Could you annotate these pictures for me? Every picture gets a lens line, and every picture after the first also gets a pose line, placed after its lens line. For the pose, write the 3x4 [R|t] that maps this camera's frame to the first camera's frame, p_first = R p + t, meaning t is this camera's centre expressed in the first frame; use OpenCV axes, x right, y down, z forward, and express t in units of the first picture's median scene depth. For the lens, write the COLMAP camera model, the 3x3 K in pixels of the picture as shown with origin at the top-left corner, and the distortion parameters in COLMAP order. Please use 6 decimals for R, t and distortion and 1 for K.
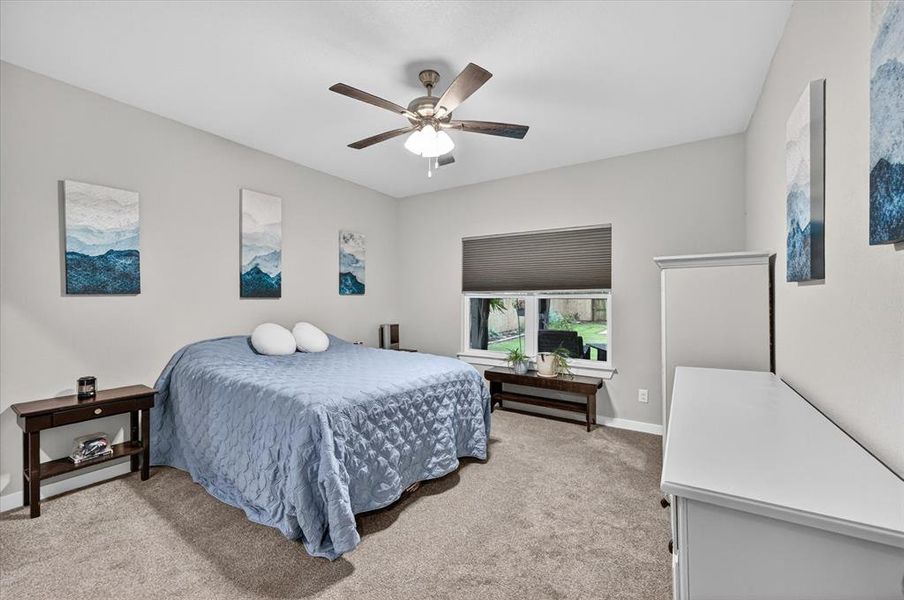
lens RADIAL K [[358.0, 0, 456.1], [0, 358.0, 296.6], [0, 0, 1]] dist [0.000438, -0.000277]
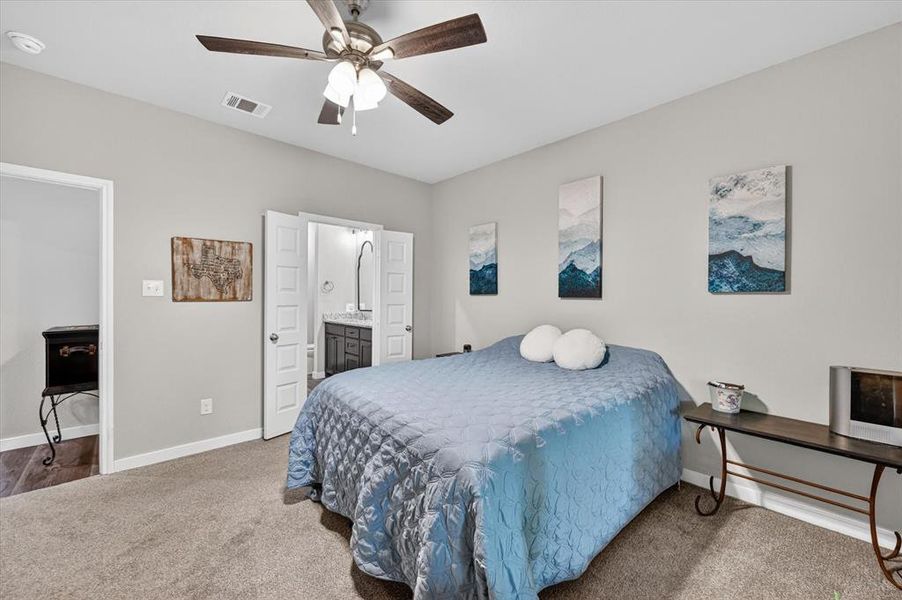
lens RADIAL K [[357.2, 0, 455.1], [0, 357.2, 296.6], [0, 0, 1]] dist [0.000438, -0.000277]
pose [[-0.248381, -0.002586, -0.968659, 0.397207], [-0.007588, 0.999971, -0.000724, 0.003518], [0.968633, 0.007170, -0.248393, 0.928975]]
